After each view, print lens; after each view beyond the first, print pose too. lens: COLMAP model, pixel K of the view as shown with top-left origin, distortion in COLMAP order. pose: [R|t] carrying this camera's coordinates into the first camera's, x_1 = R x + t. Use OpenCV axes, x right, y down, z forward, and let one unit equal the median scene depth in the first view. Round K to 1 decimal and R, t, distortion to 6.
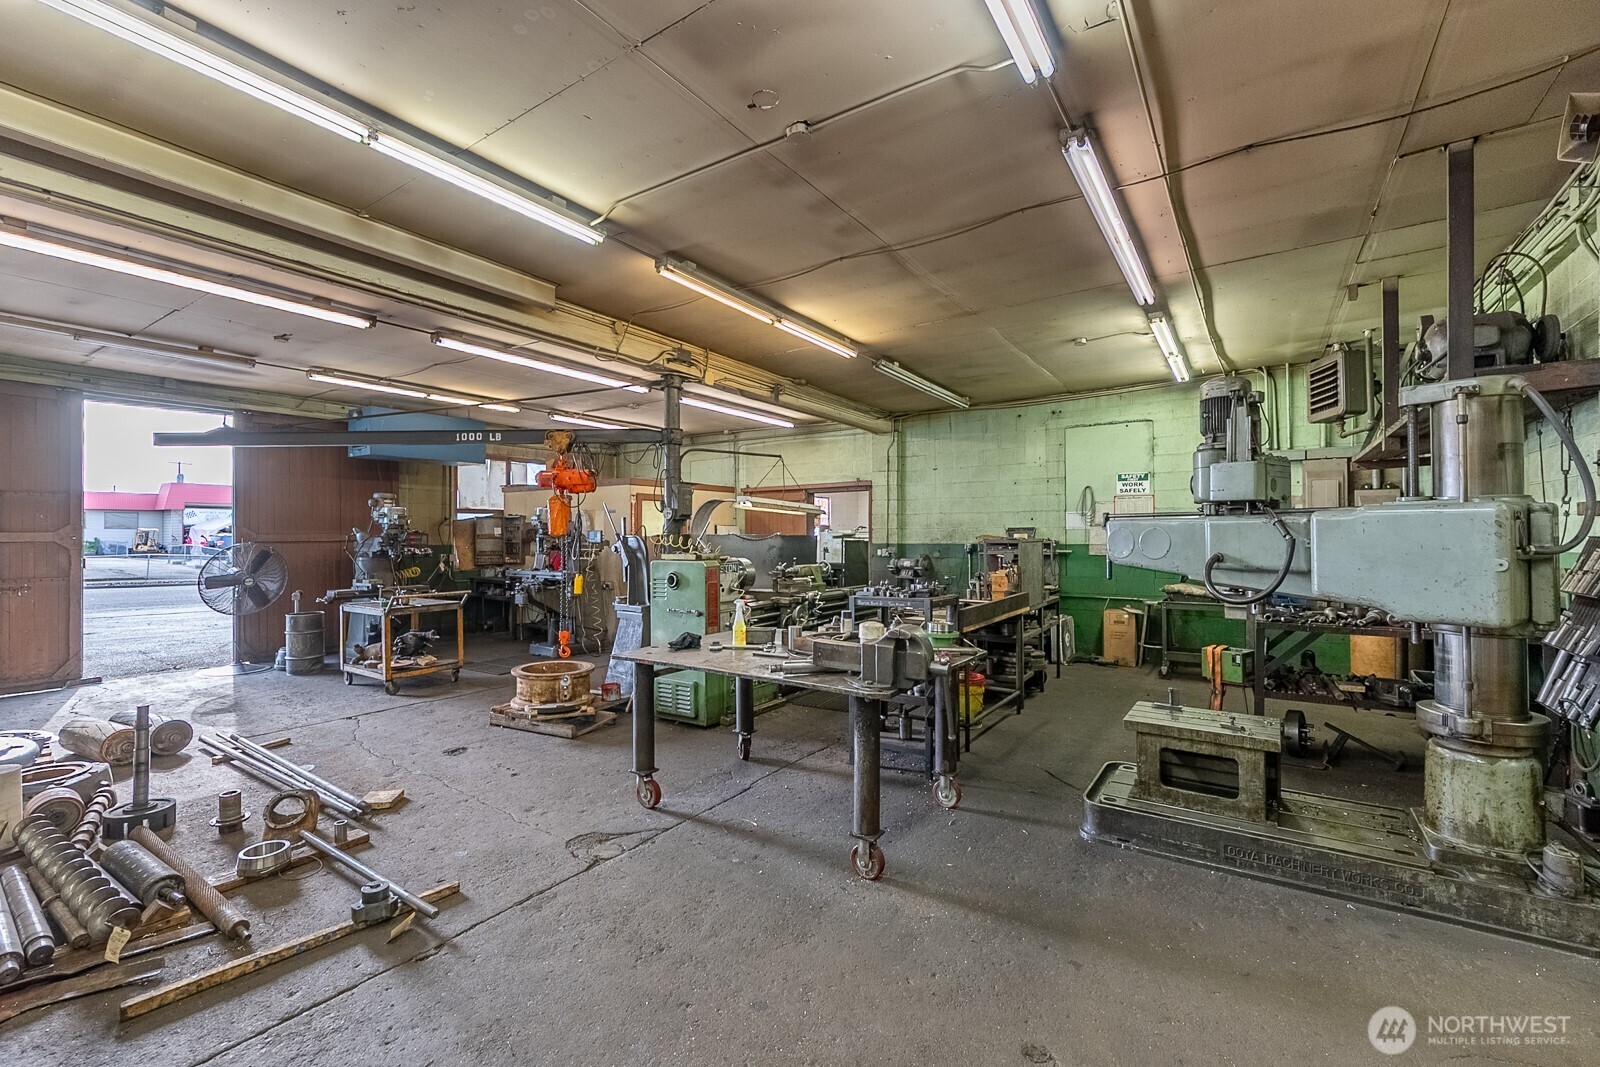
lens RADIAL K [[689.2, 0, 798.7], [0, 689.2, 533.6], [0, 0, 1]] dist [-0.015331, -0.000470]
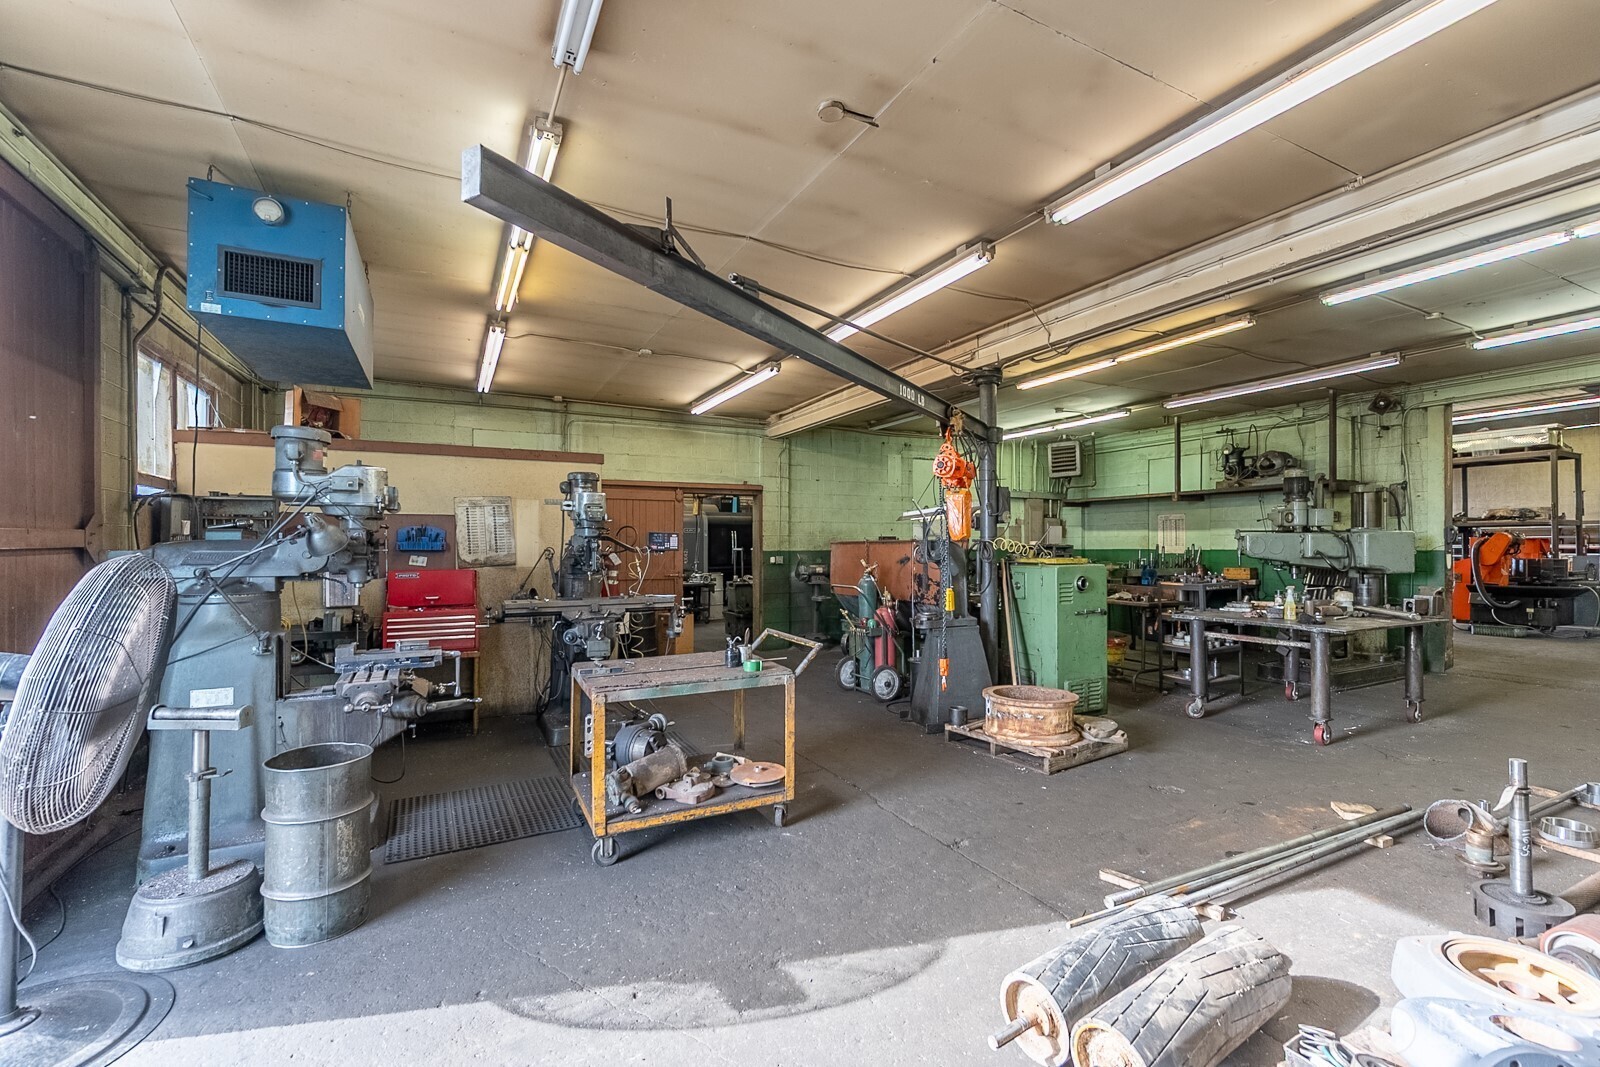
lens RADIAL K [[689.2, 0, 797.9], [0, 689.2, 539.5], [0, 0, 1]] dist [-0.015331, -0.000470]
pose [[0.479065, 0.005894, 0.877760, -0.775817], [-0.010013, 0.999949, -0.001250, -0.000706], [-0.877722, -0.008190, 0.479100, 0.539327]]
